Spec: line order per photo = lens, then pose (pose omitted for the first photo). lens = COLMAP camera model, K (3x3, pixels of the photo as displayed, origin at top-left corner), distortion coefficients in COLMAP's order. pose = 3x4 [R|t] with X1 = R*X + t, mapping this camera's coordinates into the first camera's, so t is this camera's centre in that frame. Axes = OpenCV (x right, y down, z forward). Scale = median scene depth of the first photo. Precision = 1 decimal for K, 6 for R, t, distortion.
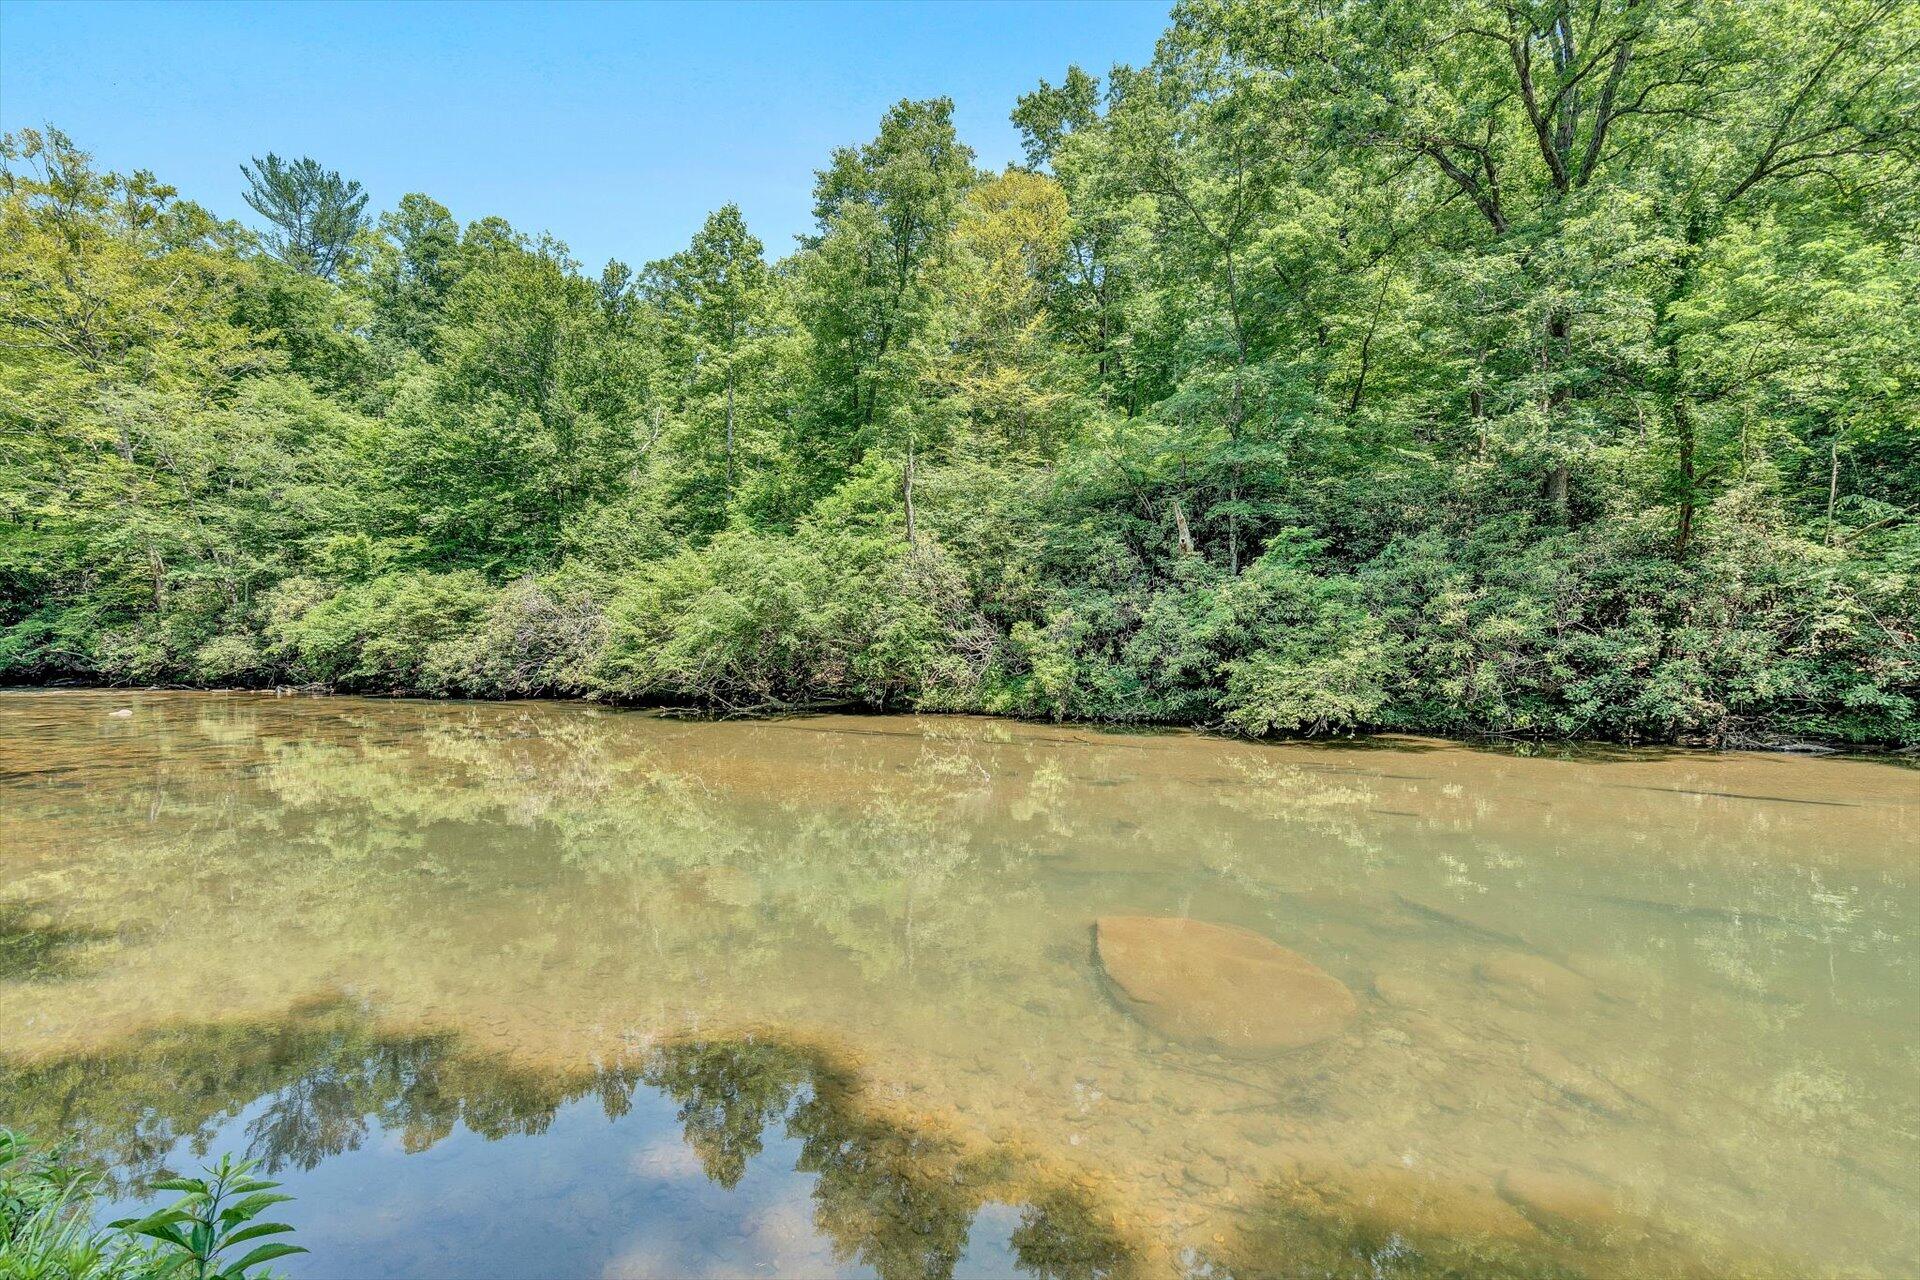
lens RADIAL K [[885.1, 0, 958.4], [0, 885.1, 643.4], [0, 0, 1]] dist [-0.001725, 0.001079]
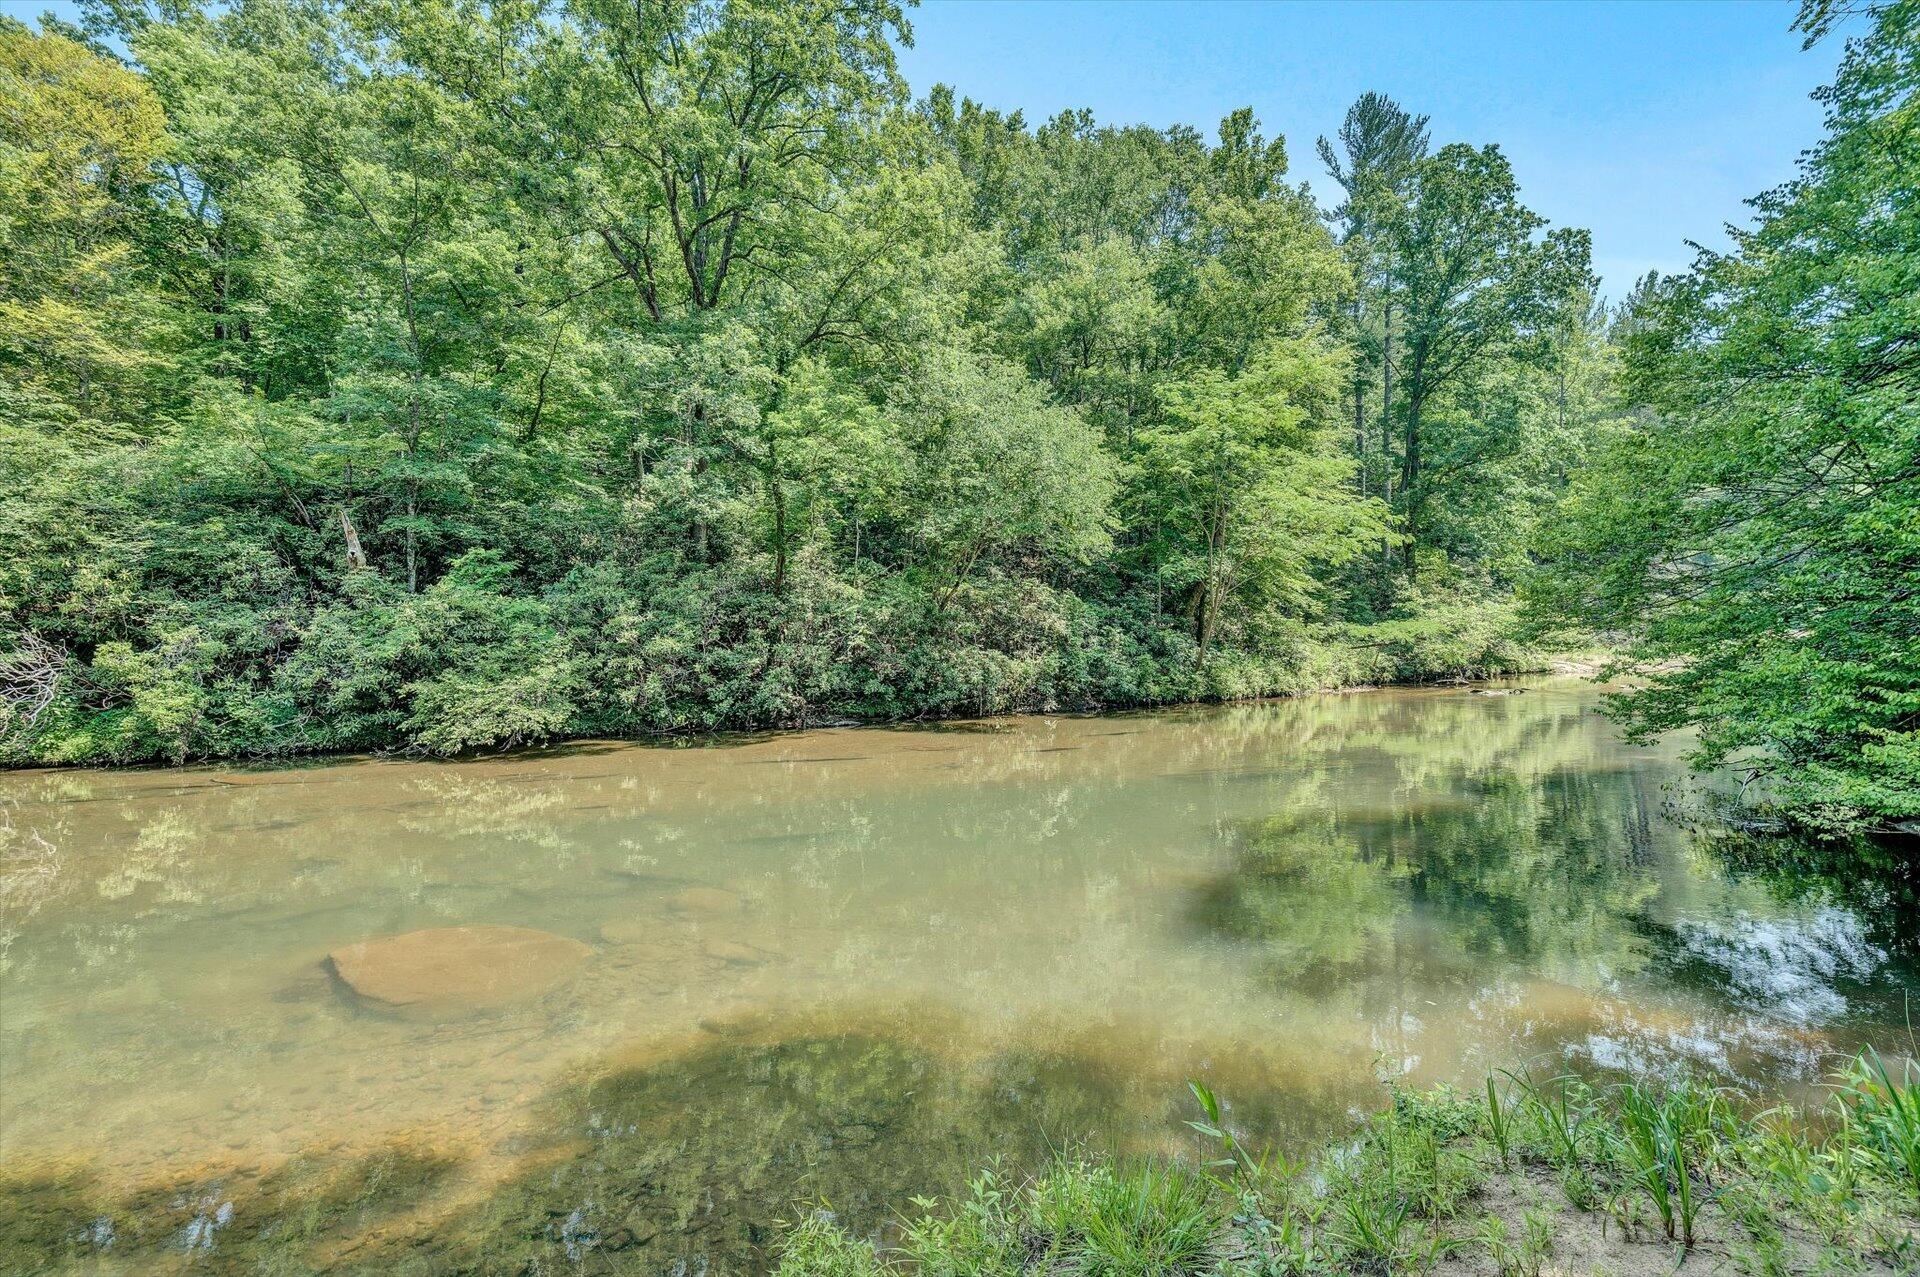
lens RADIAL K [[885.1, 0, 959.7], [0, 885.1, 638.9], [0, 0, 1]] dist [-0.001725, 0.001079]
pose [[0.632012, -0.008210, 0.774915, -0.069785], [0.018132, 0.999827, -0.004195, -0.012355], [-0.774747, 0.016702, 0.632051, -0.084275]]
